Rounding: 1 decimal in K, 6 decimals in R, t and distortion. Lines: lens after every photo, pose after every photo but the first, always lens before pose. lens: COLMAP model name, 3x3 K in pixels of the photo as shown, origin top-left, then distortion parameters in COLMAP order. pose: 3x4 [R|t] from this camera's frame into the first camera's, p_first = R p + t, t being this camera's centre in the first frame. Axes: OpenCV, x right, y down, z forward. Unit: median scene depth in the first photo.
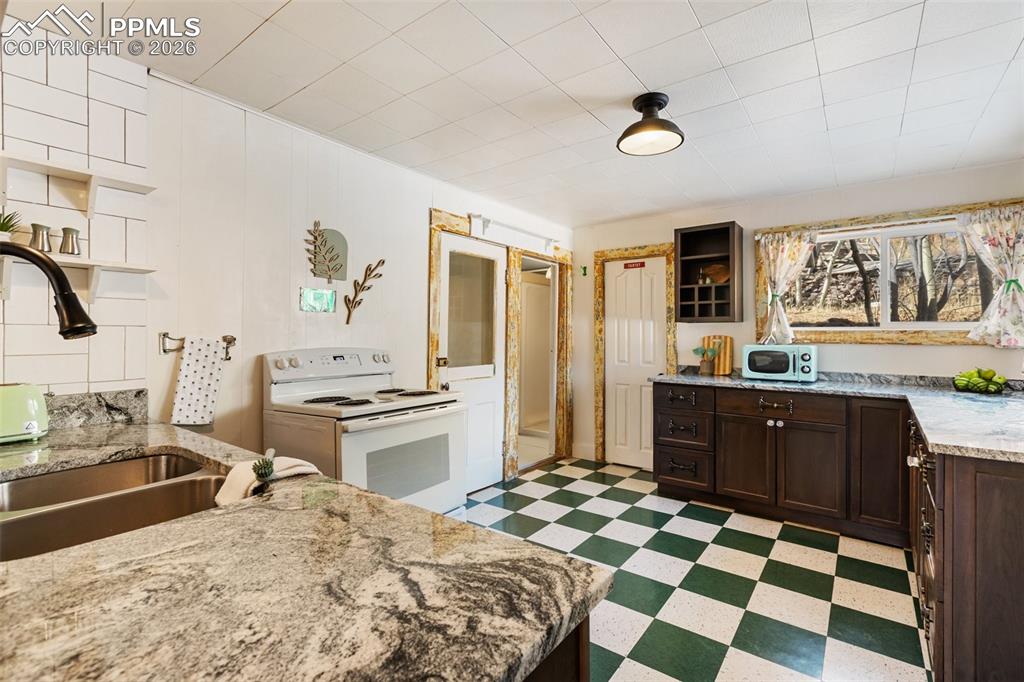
lens RADIAL K [[461.1, 0, 517.9], [0, 461.1, 334.6], [0, 0, 1]] dist [-0.000480, -0.000294]
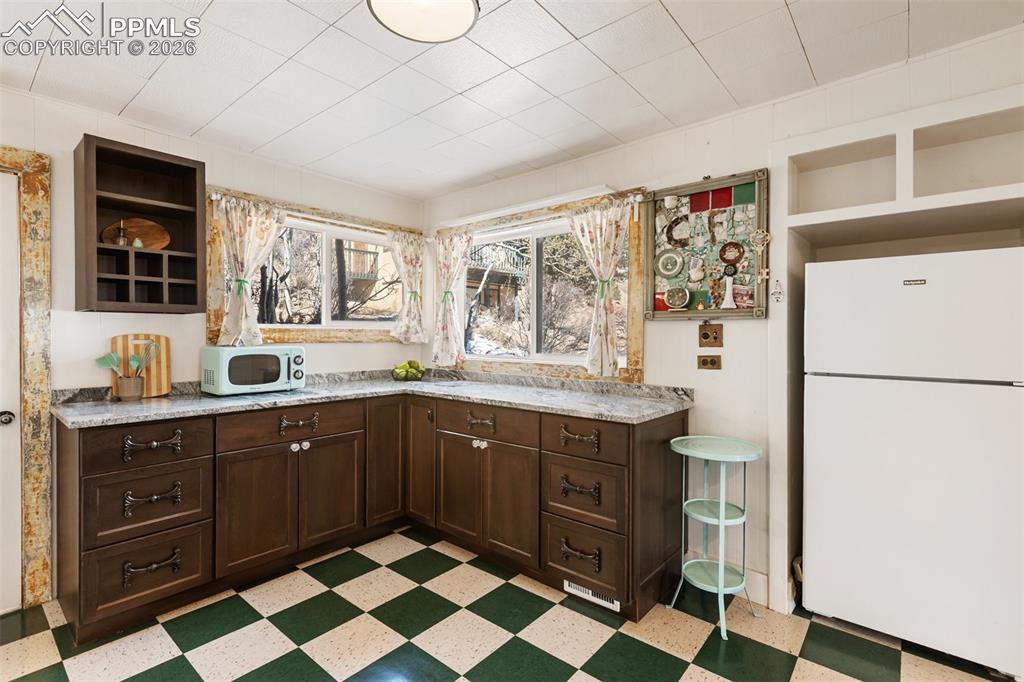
lens RADIAL K [[469.3, 0, 498.6], [0, 469.3, 339.7], [0, 0, 1]] dist [0.000752, 0.000075]
pose [[0.064183, -0.013209, 0.997851, -0.192465], [-0.002030, 0.999909, 0.013366, 0.000053], [-0.997936, -0.002884, 0.064150, 0.556983]]
